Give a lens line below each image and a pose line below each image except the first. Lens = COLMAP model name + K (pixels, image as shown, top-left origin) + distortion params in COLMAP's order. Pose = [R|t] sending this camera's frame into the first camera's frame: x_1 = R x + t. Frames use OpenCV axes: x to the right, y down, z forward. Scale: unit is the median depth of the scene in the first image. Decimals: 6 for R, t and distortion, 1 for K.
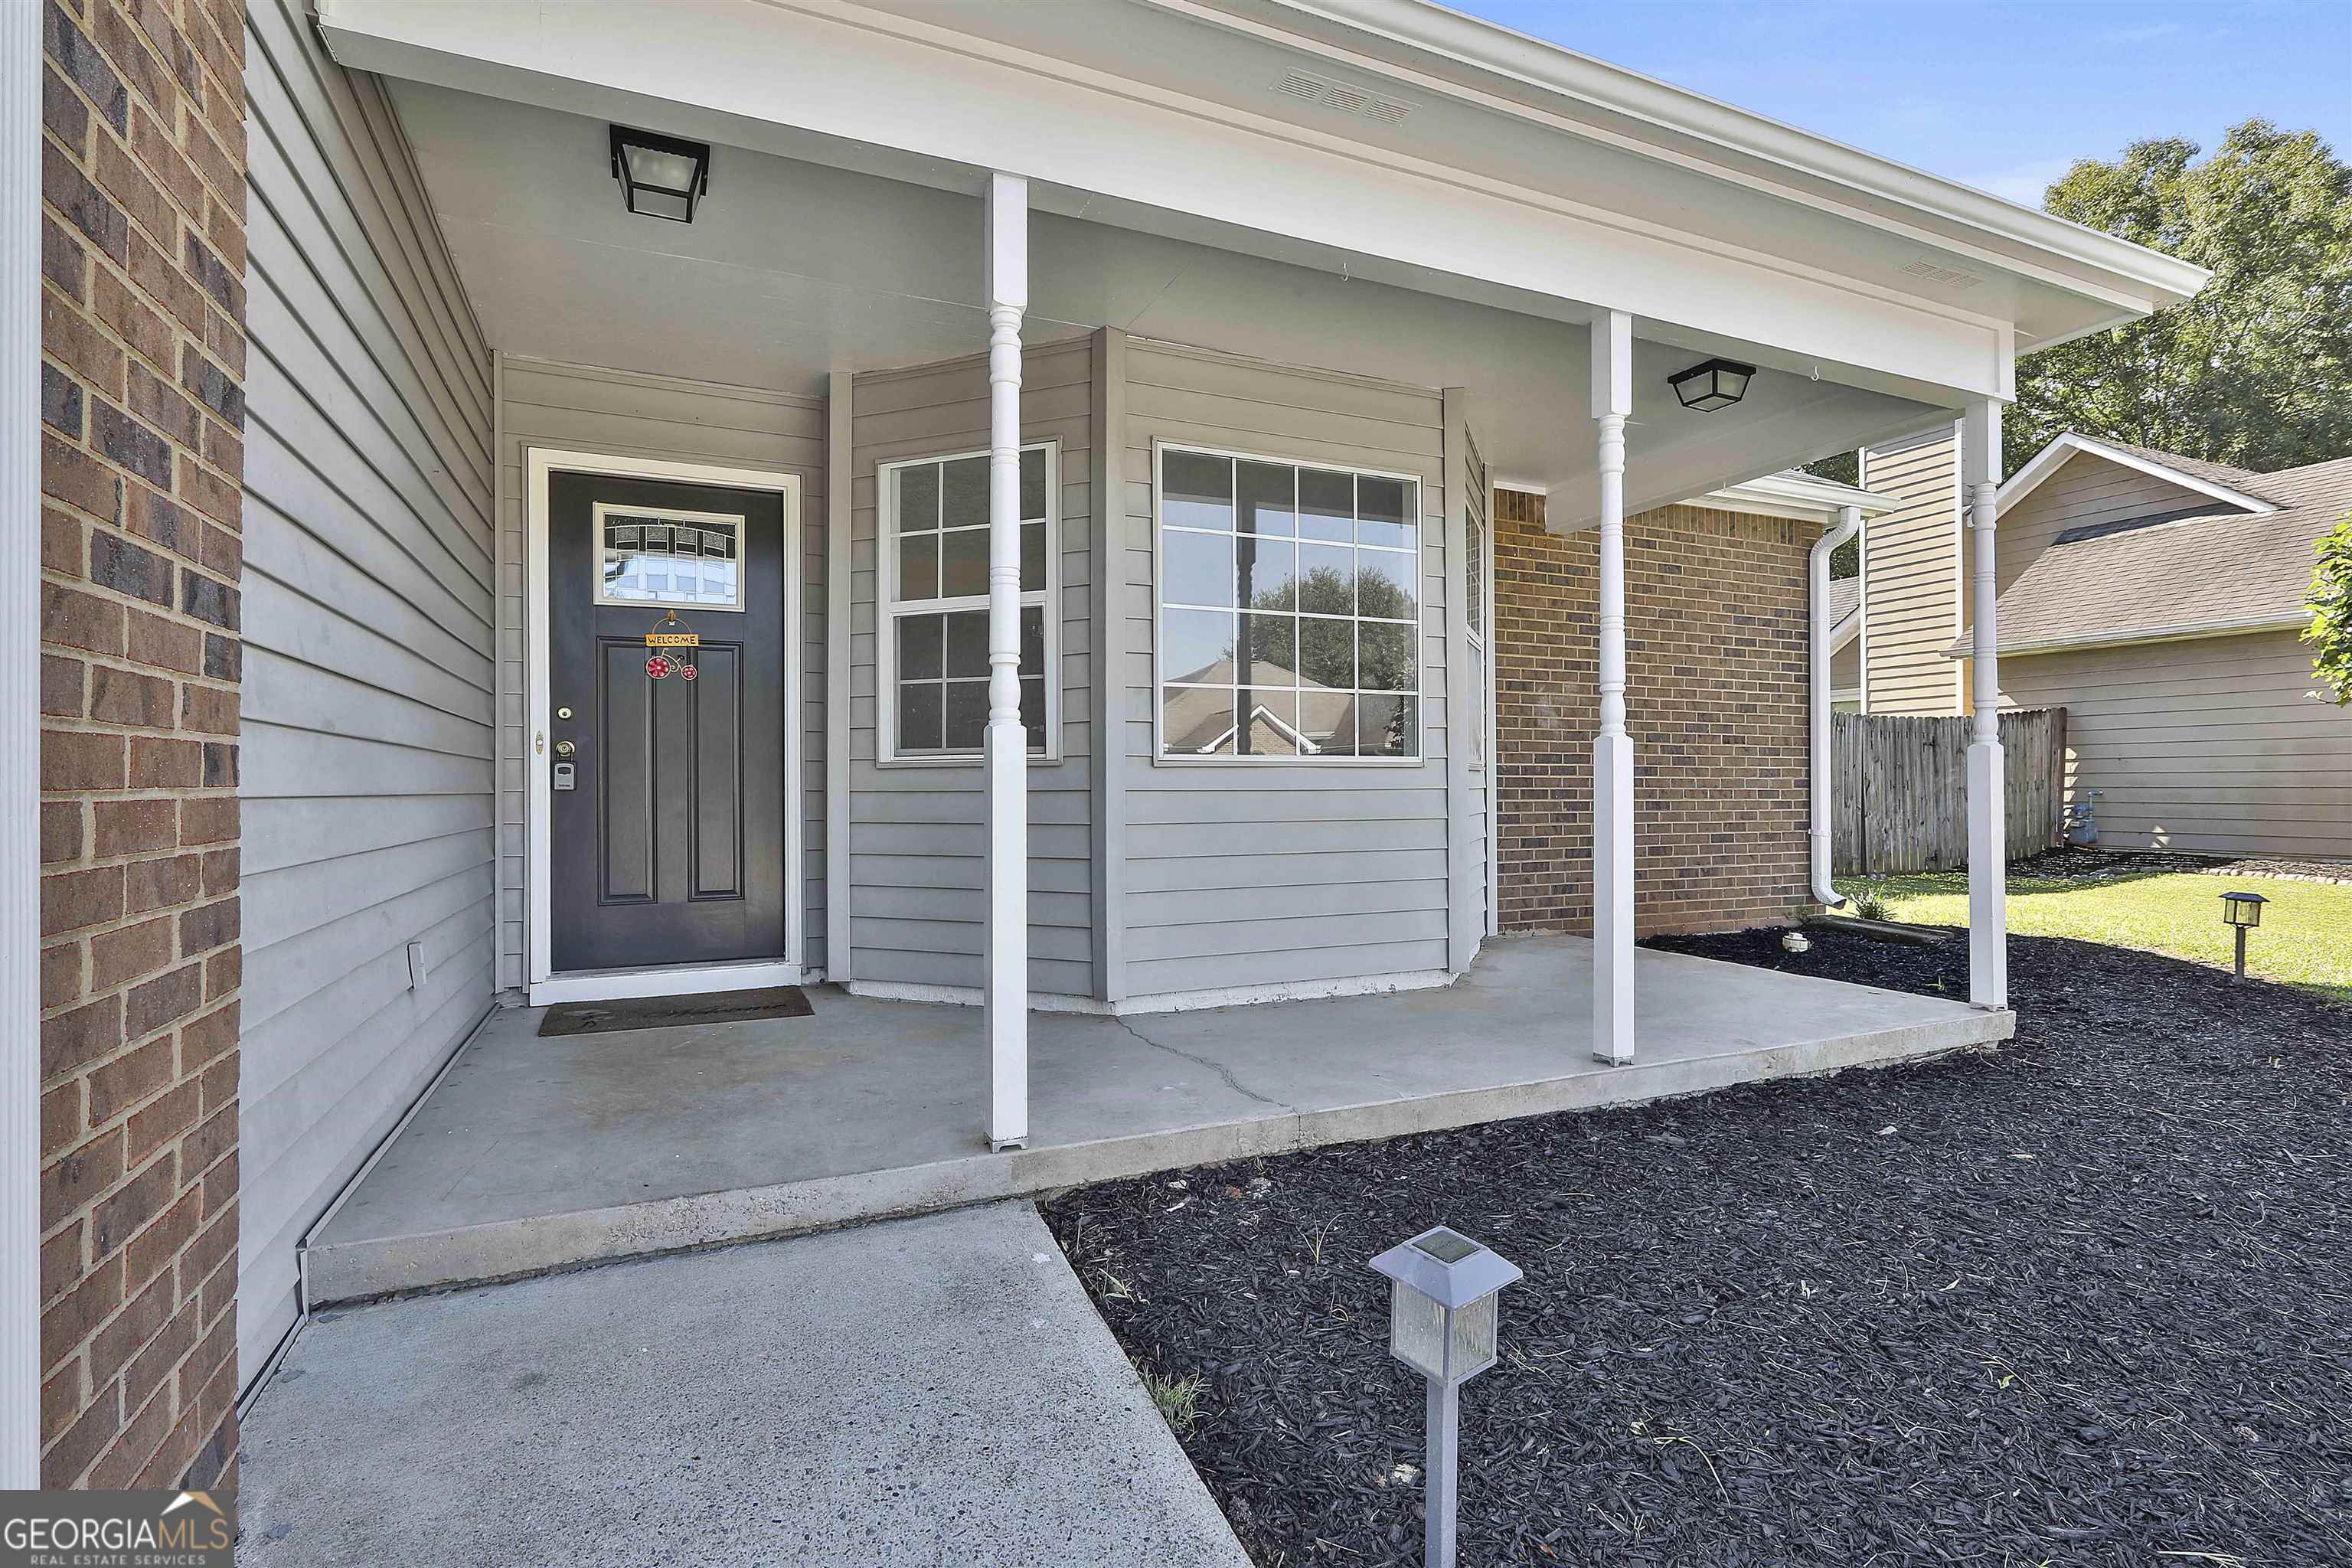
lens RADIAL K [[1118.8, 0, 1175.5], [0, 1118.8, 787.3], [0, 0, 1]] dist [-0.020078, 0.000425]
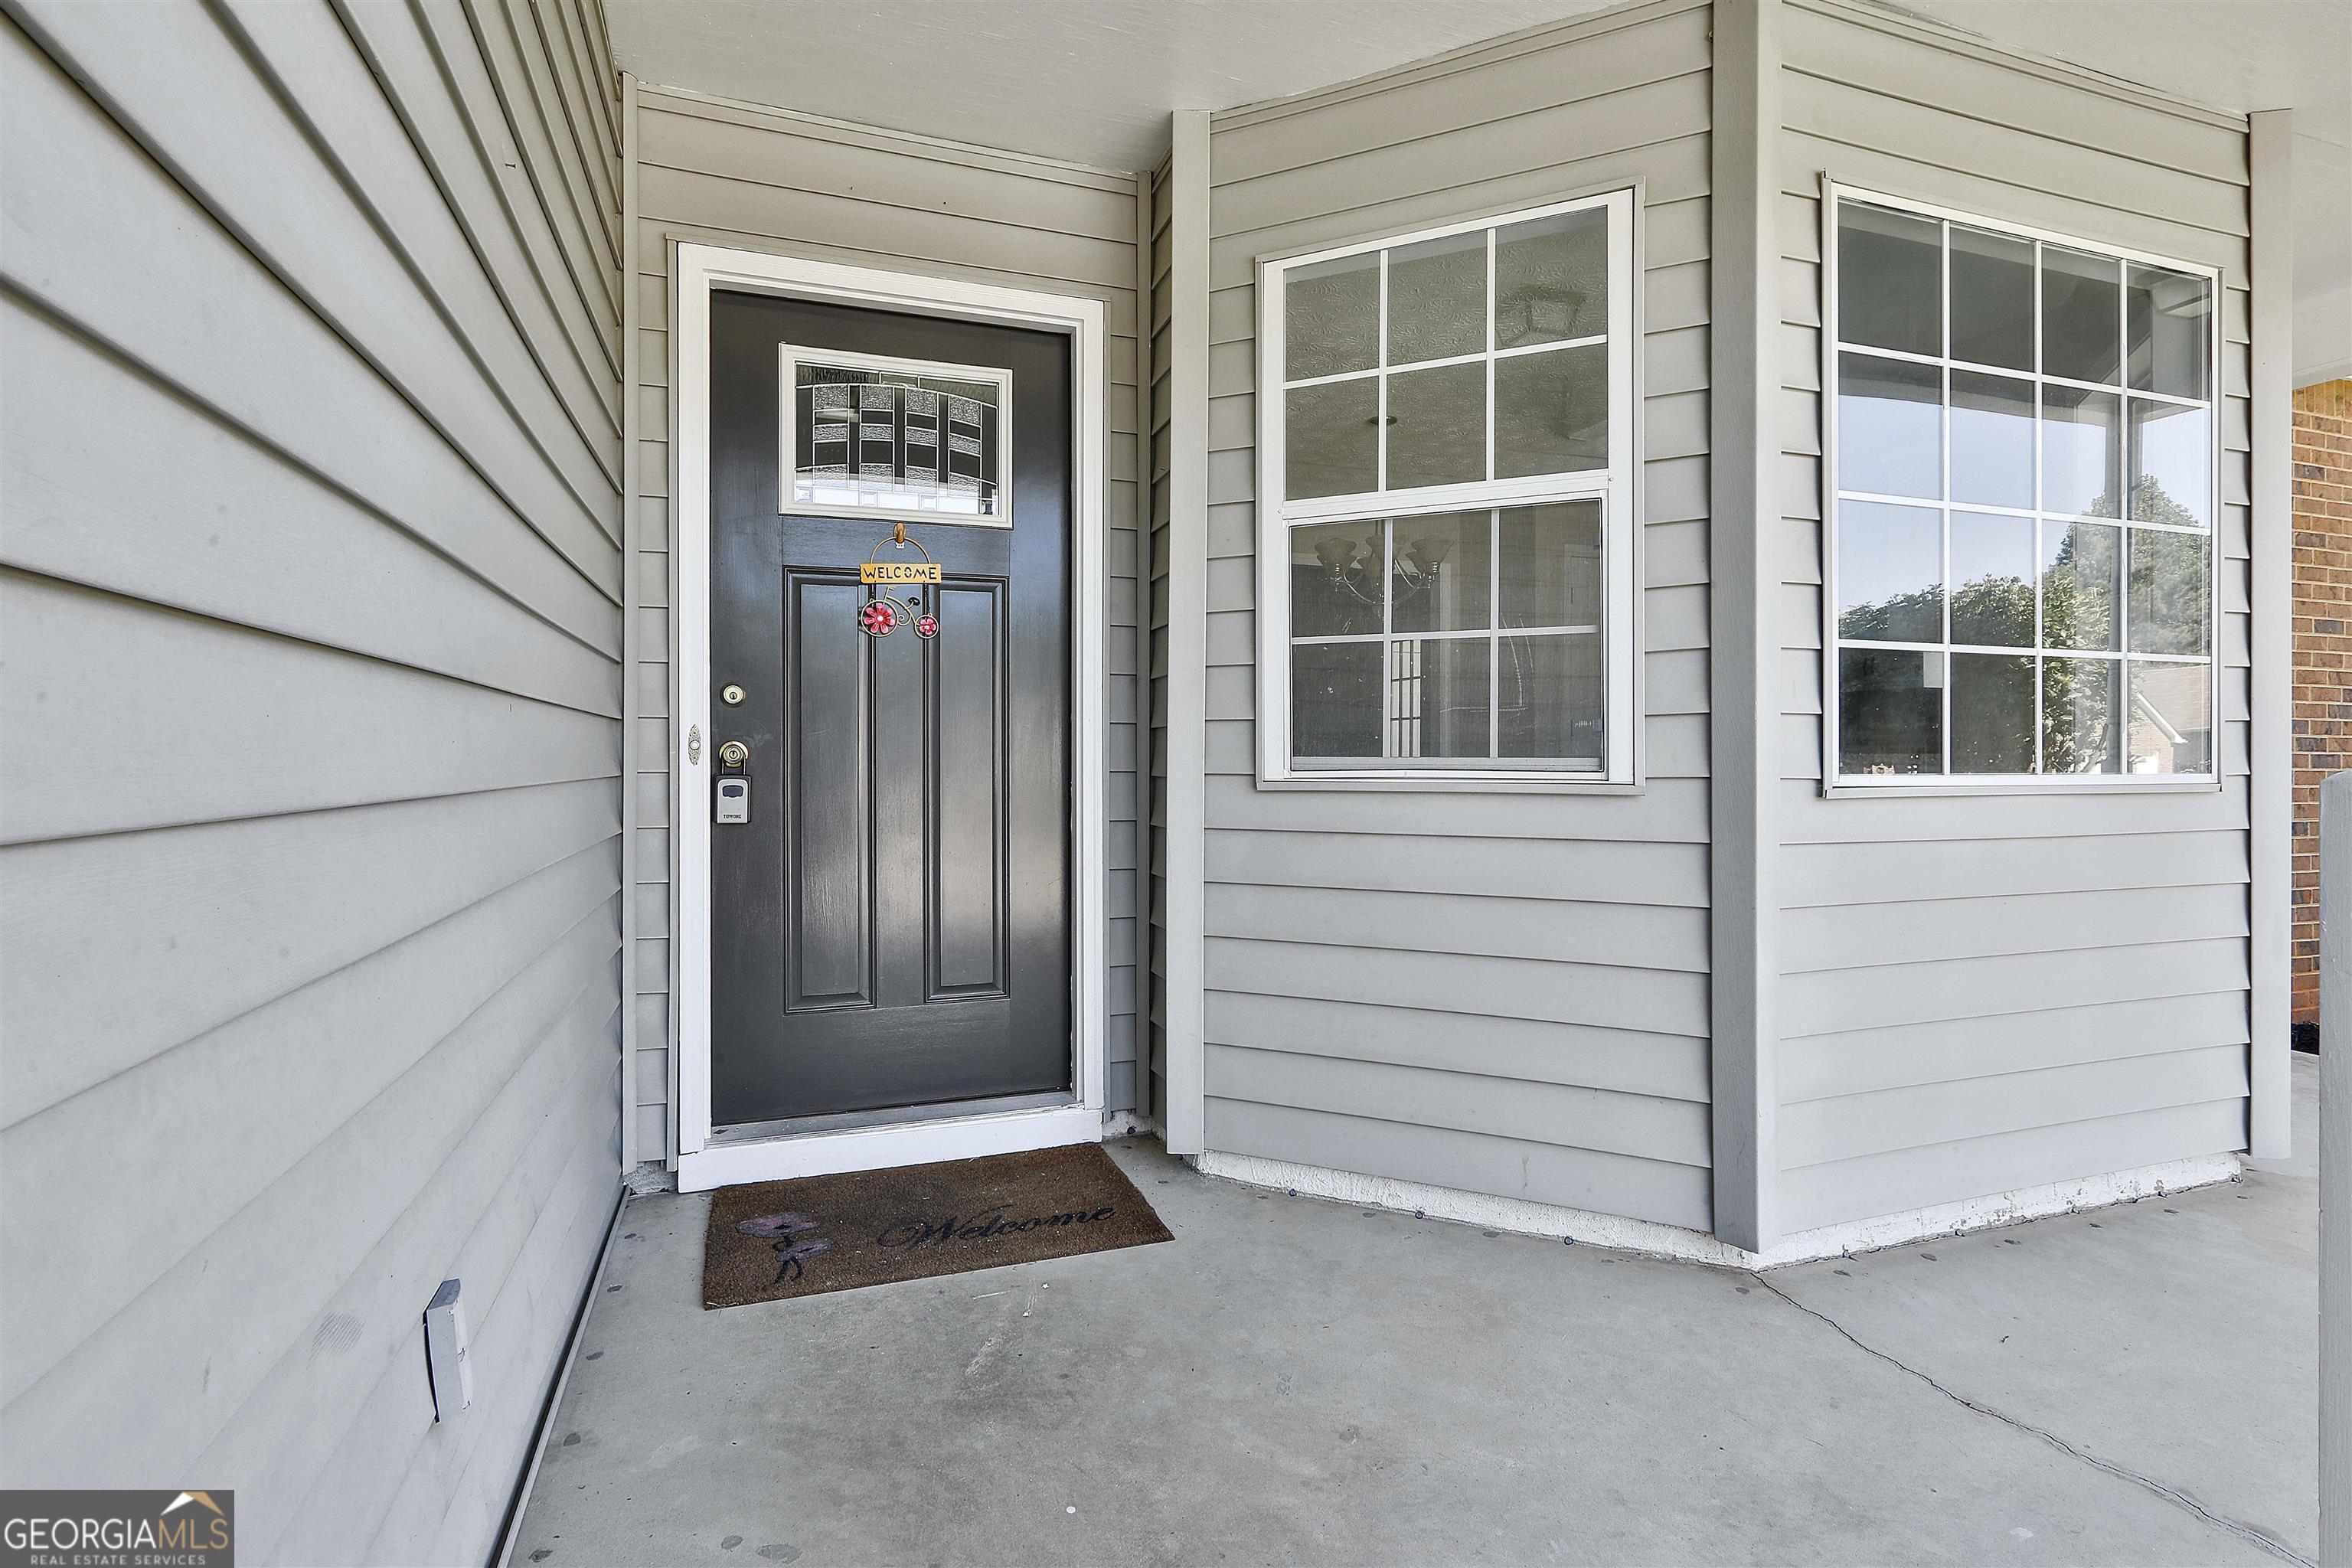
lens RADIAL K [[1129.9, 0, 1174.8], [0, 1129.9, 763.0], [0, 0, 1]] dist [-0.033889, 0.014605]
pose [[0.996186, 0.005559, -0.087076, -0.257233], [-0.004955, 0.999962, 0.007149, -0.034996], [0.087113, -0.006690, 0.996176, 0.413857]]
